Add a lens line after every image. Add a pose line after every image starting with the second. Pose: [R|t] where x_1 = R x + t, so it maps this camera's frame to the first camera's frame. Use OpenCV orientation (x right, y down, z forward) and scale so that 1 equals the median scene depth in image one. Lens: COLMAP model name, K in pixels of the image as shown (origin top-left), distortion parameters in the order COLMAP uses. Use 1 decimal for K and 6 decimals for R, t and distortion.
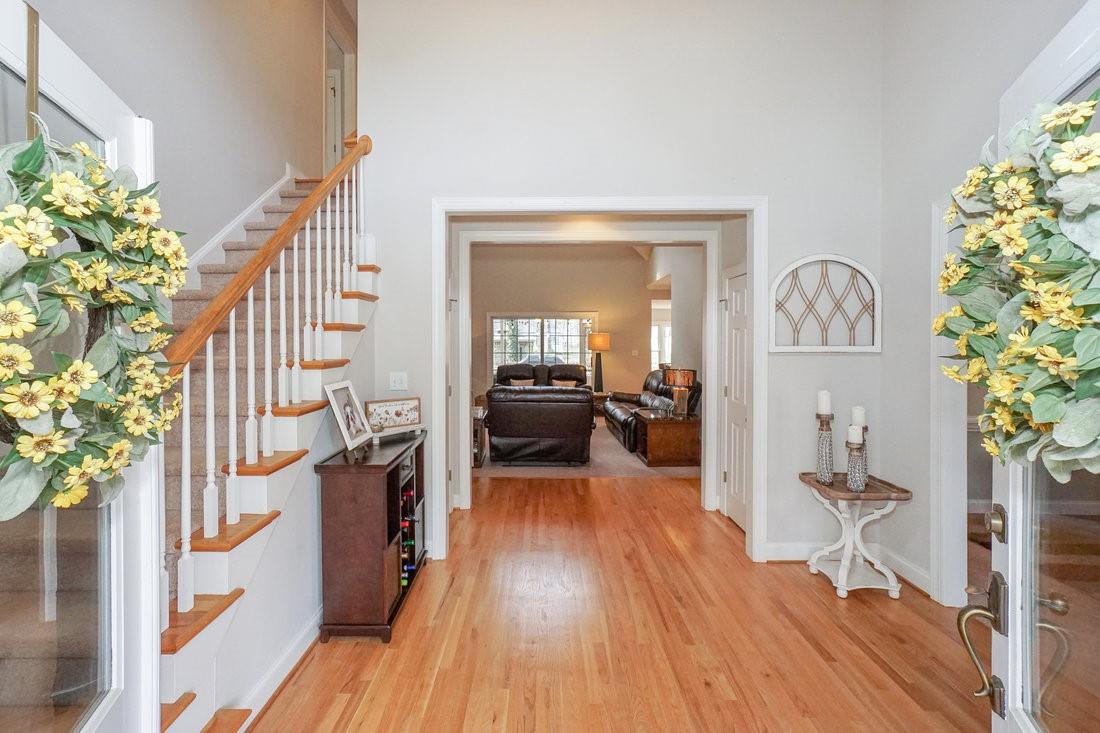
lens RADIAL K [[487.7, 0, 545.7], [0, 487.7, 352.4], [0, 0, 1]] dist [-0.002500, 0.011728]
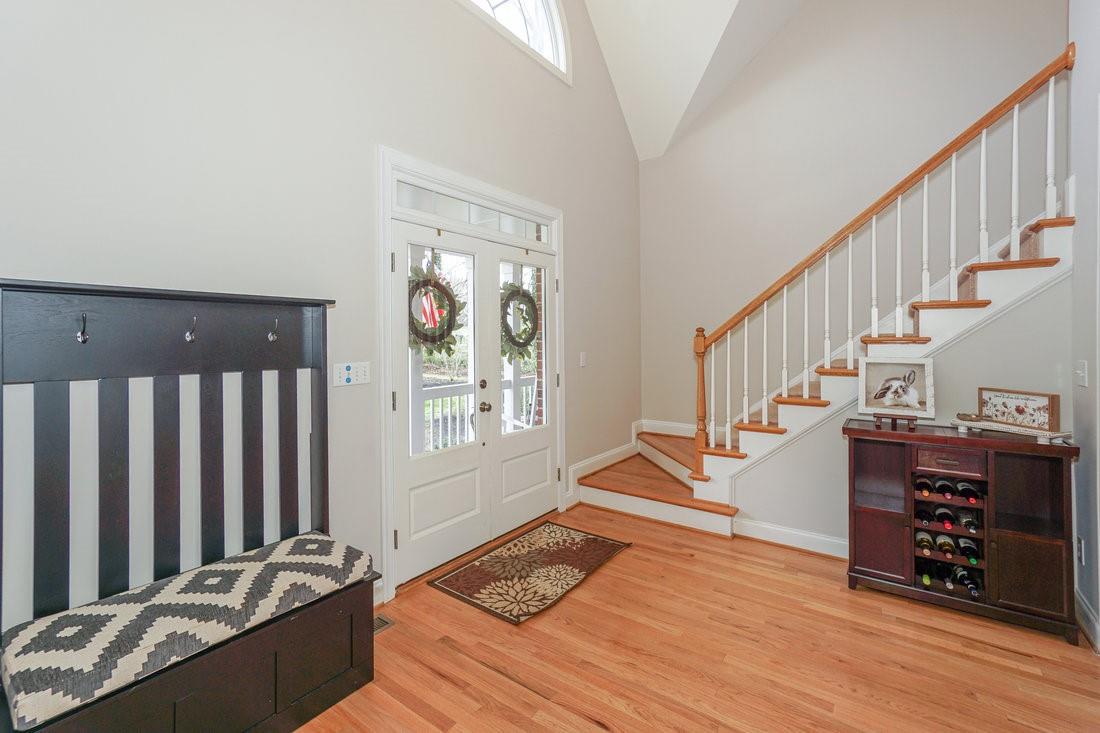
lens RADIAL K [[487.7, 0, 545.7], [0, 487.7, 352.4], [0, 0, 1]] dist [-0.002500, 0.011728]
pose [[-0.595638, 0.024784, -0.802870, 0.791854], [-0.011374, 0.999163, 0.039281, 0.011665], [0.803172, 0.032529, -0.594858, 0.874015]]
